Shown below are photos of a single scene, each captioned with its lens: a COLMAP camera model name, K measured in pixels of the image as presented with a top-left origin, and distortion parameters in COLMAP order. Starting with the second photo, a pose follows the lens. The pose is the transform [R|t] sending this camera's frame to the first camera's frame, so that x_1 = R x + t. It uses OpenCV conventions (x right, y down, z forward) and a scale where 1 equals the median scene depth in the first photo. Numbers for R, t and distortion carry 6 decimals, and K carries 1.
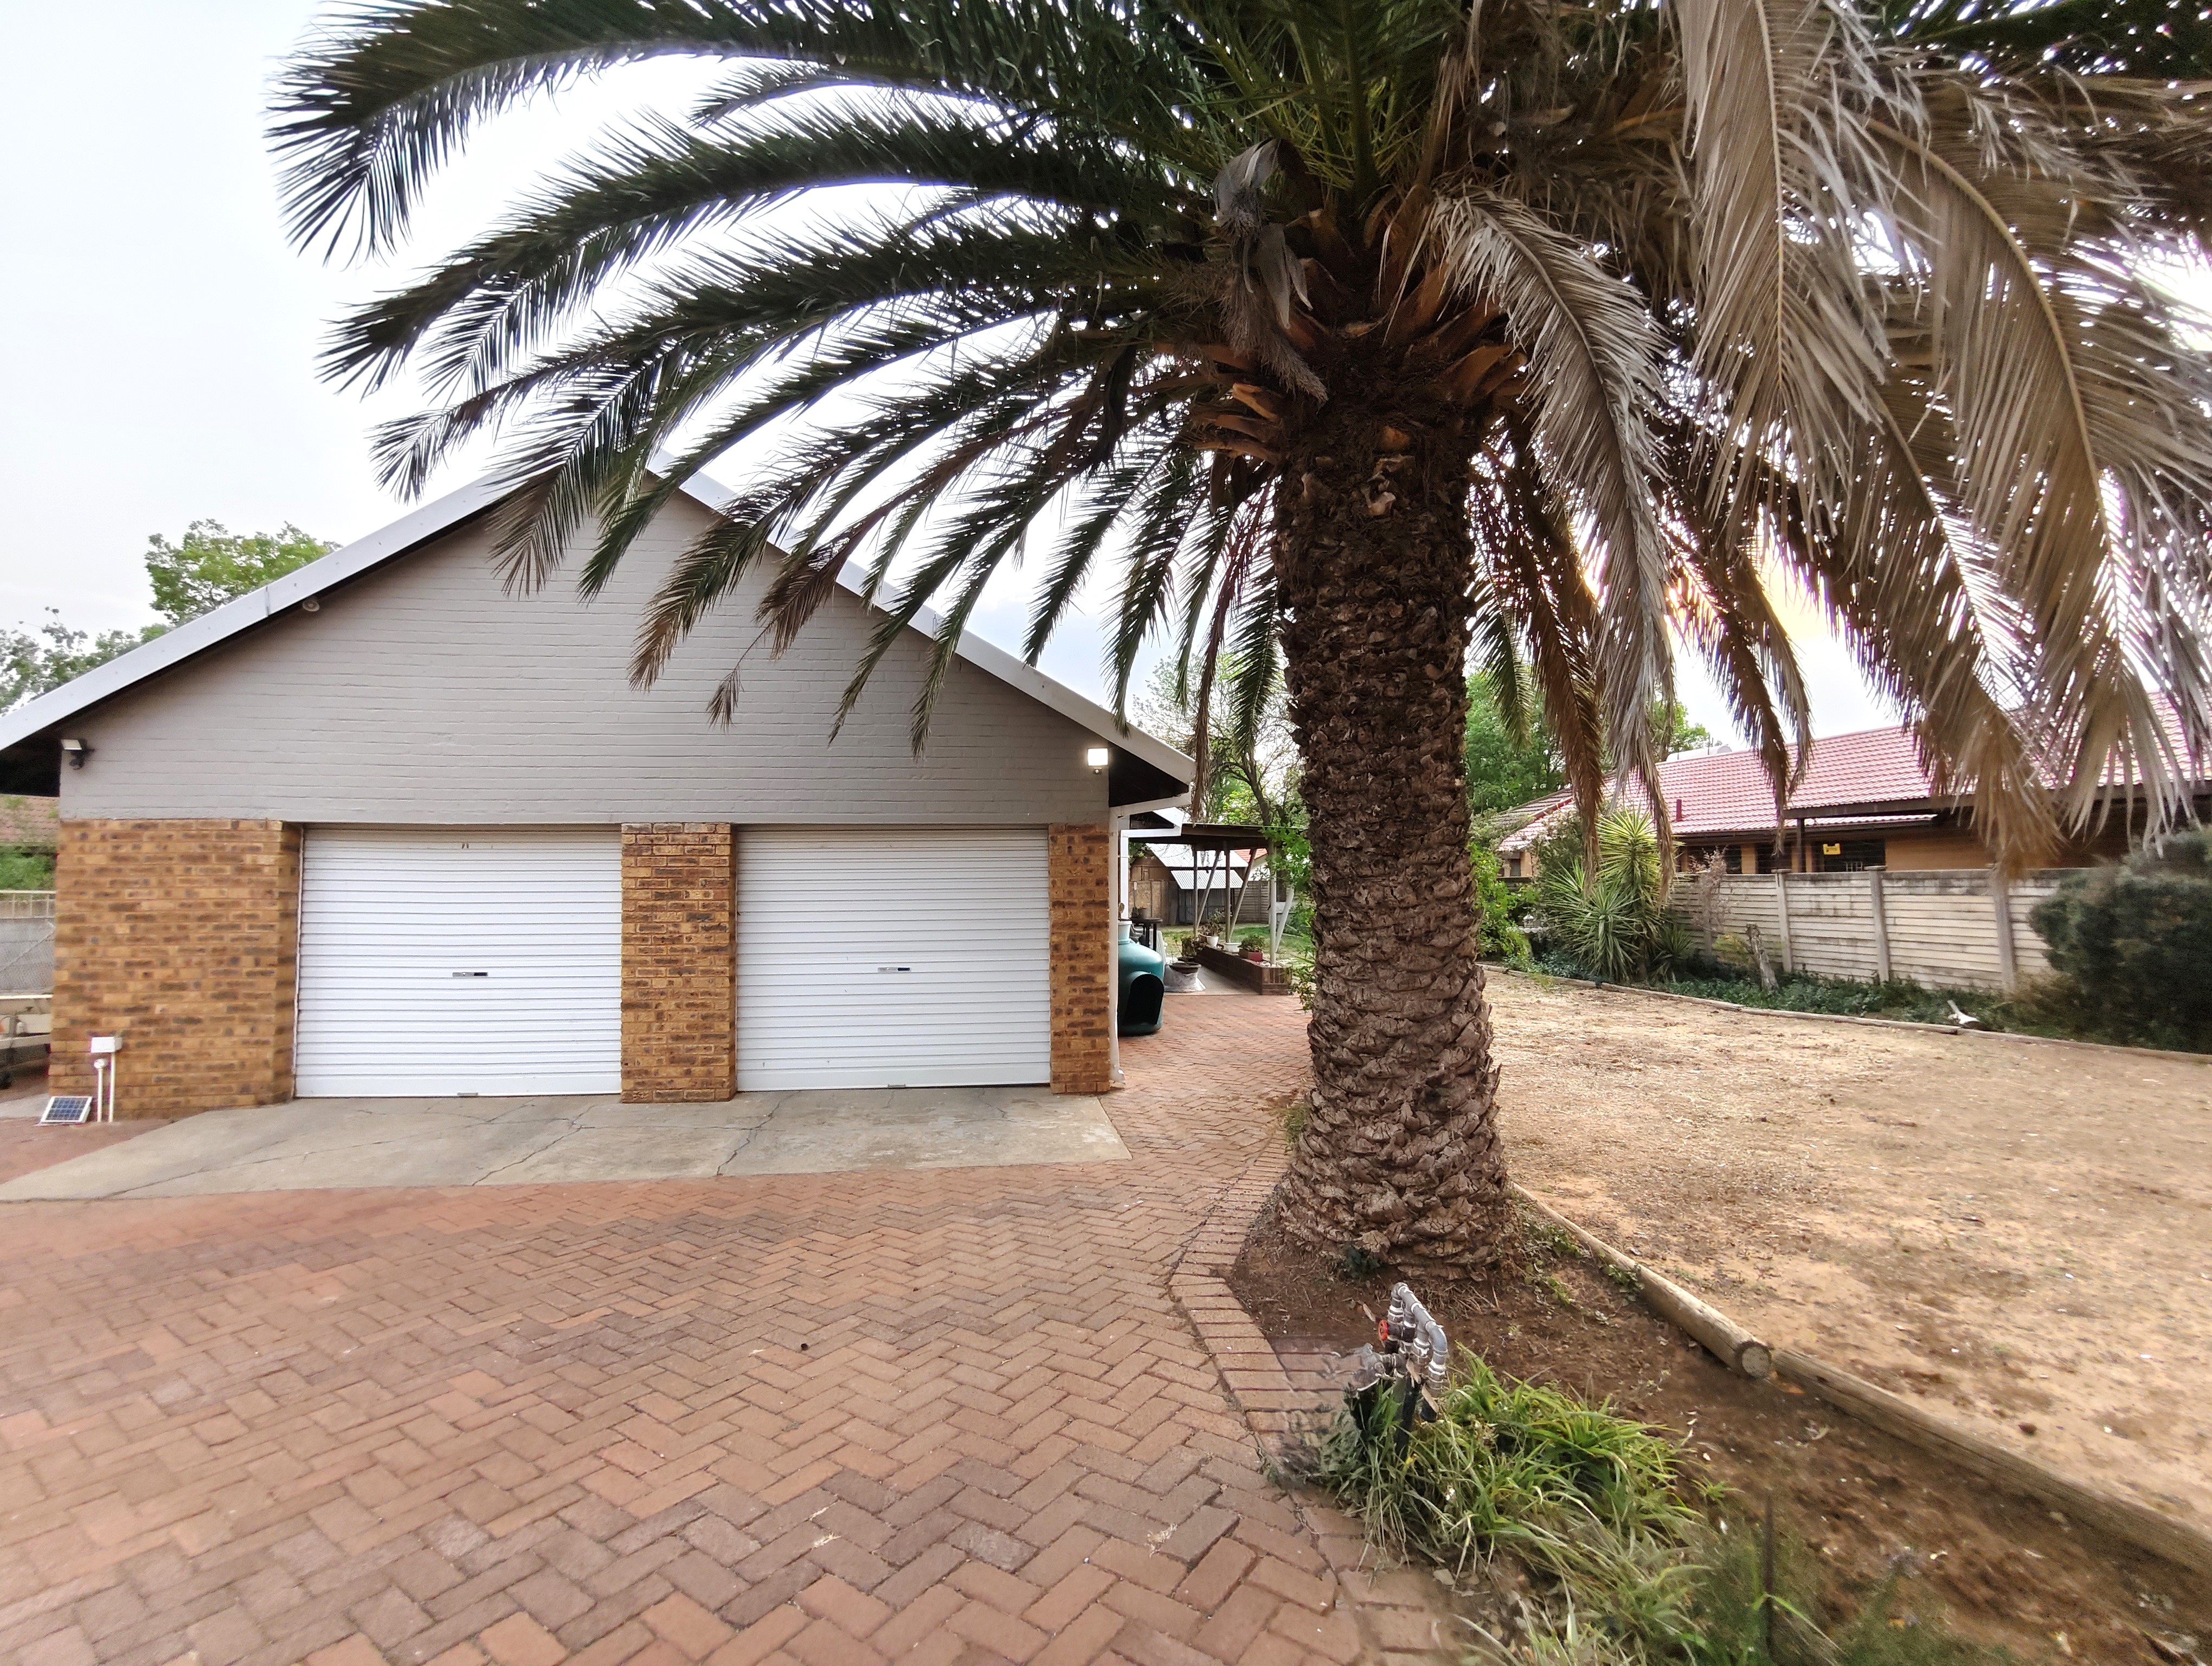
lens RADIAL K [[997.9, 0, 1104.0], [0, 997.9, 831.8], [0, 0, 1]] dist [-0.064742, 0.039725]
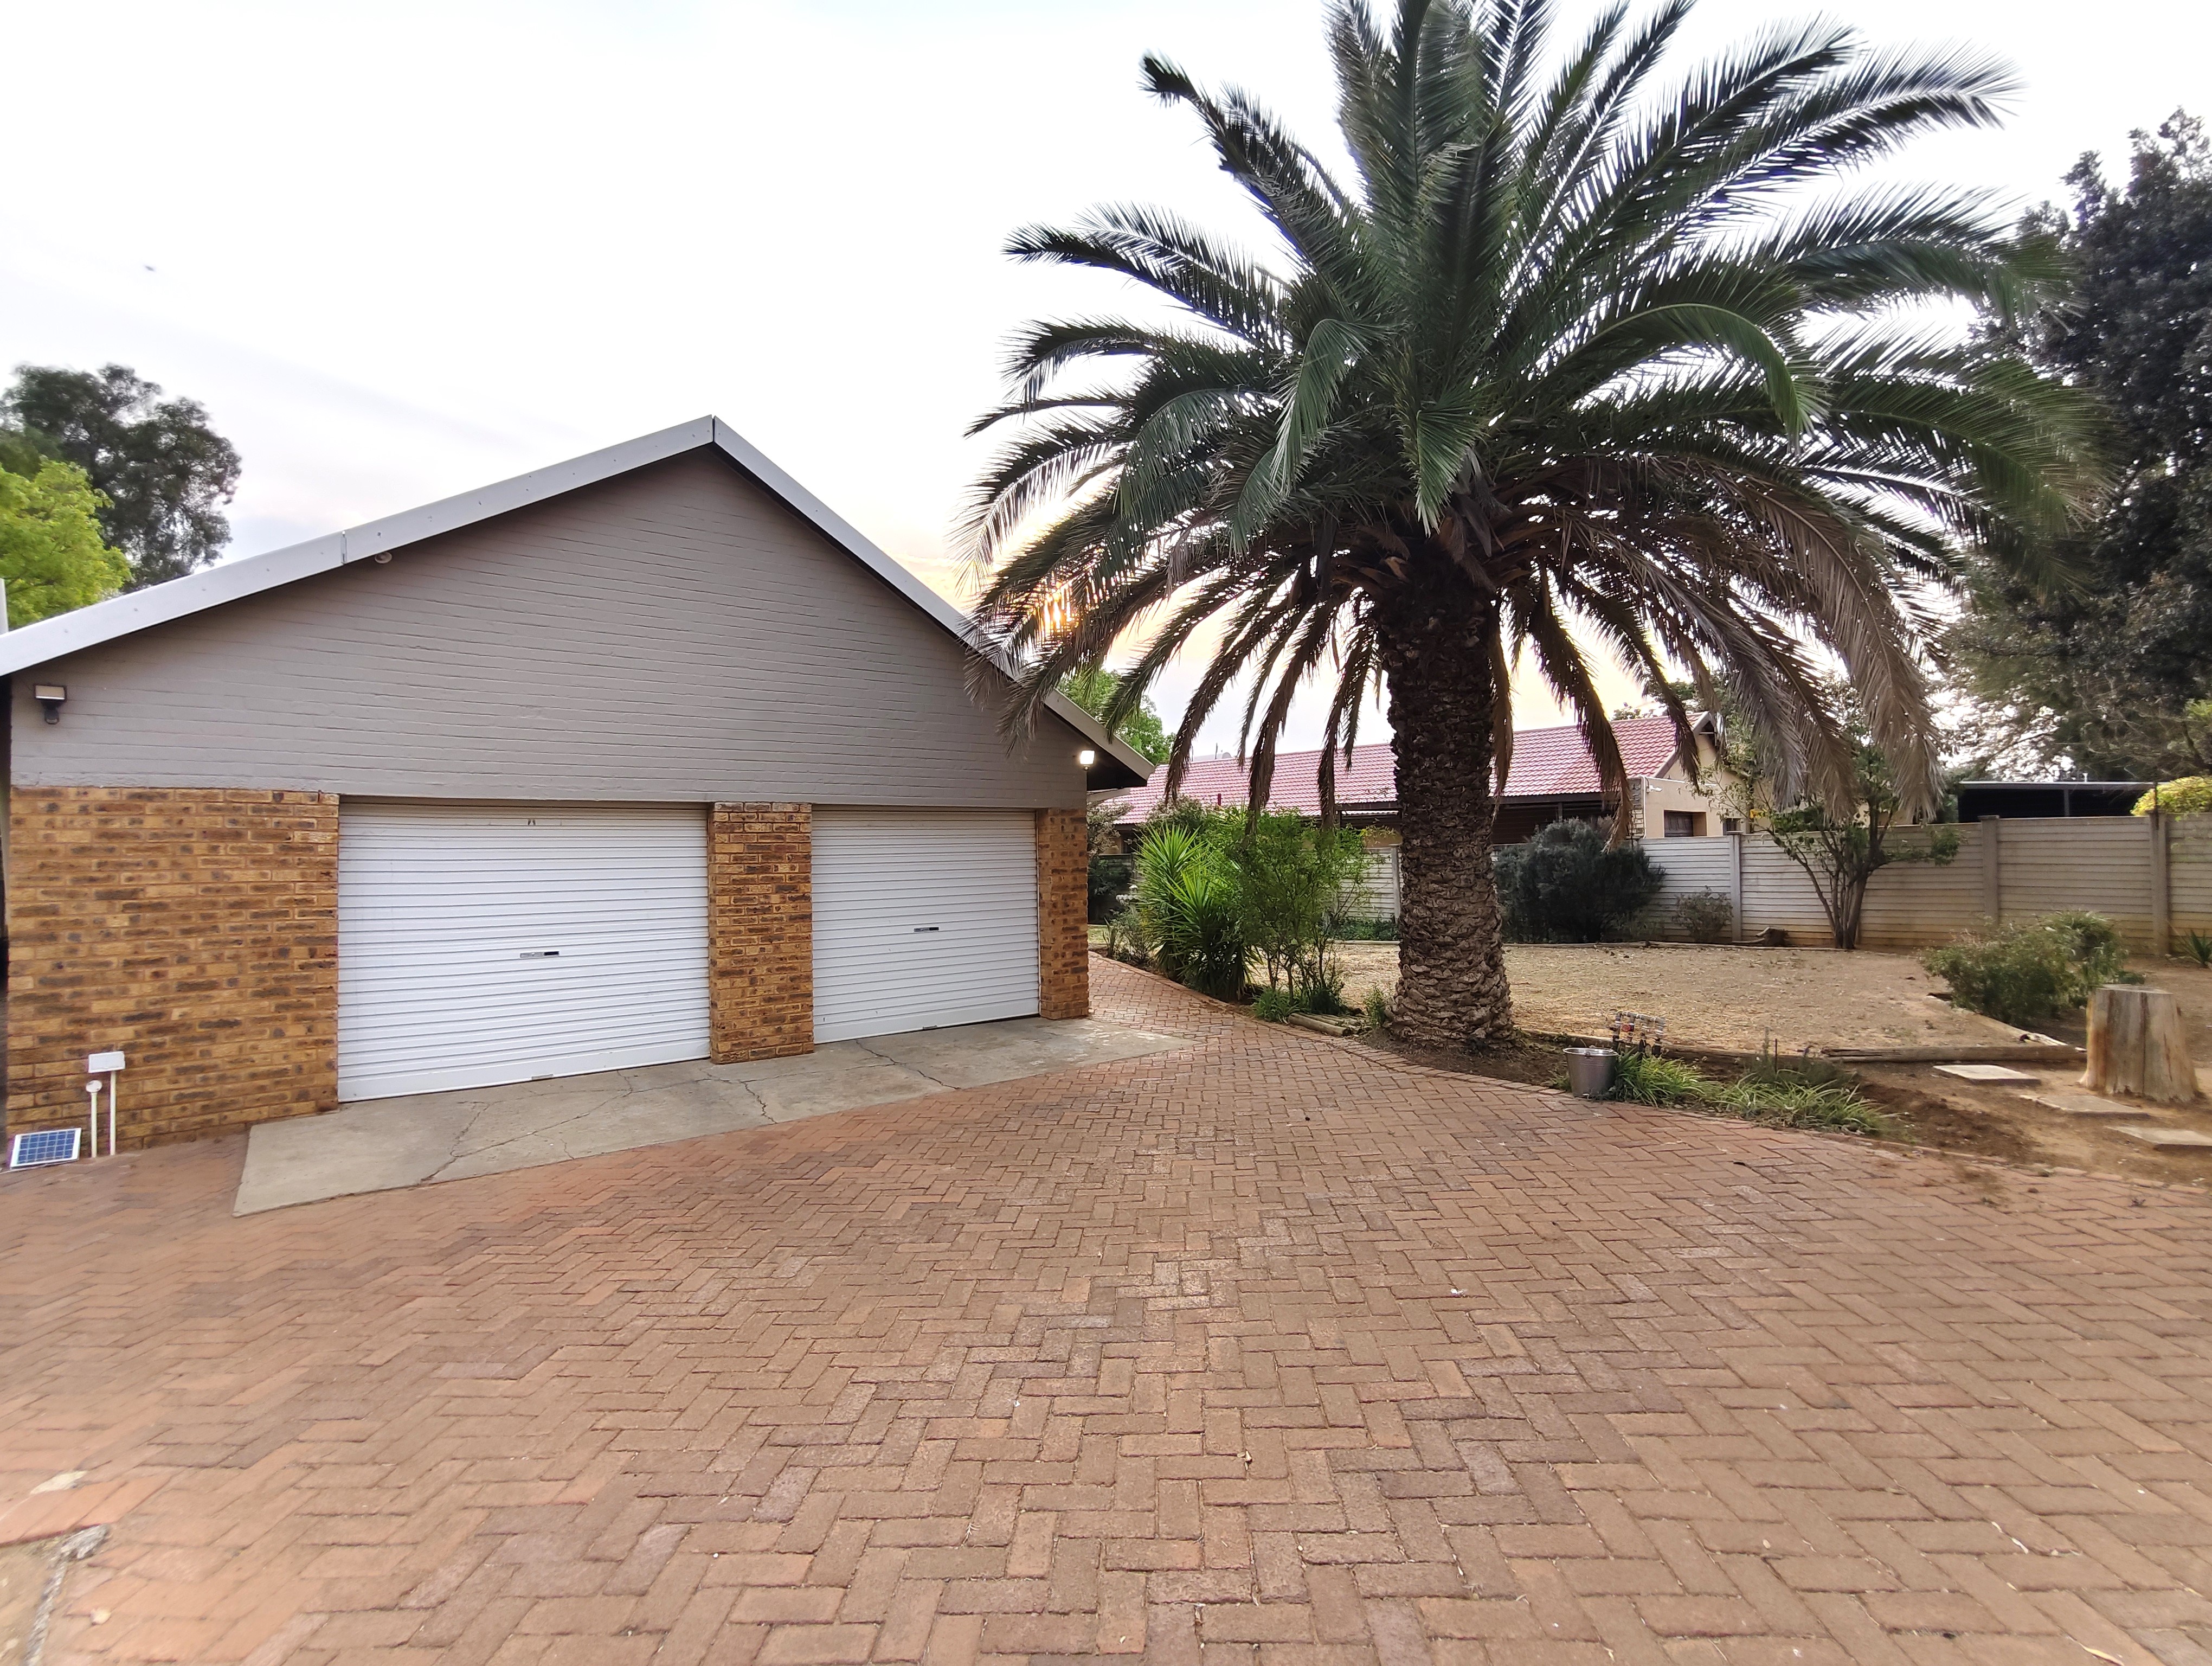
lens RADIAL K [[997.9, 0, 1104.0], [0, 997.9, 831.8], [0, 0, 1]] dist [-0.064742, 0.039725]
pose [[0.854534, 0.001835, 0.519392, -0.719635], [-0.010848, 0.999839, 0.014316, 0.003613], [-0.519282, -0.017868, 0.854416, -0.132430]]
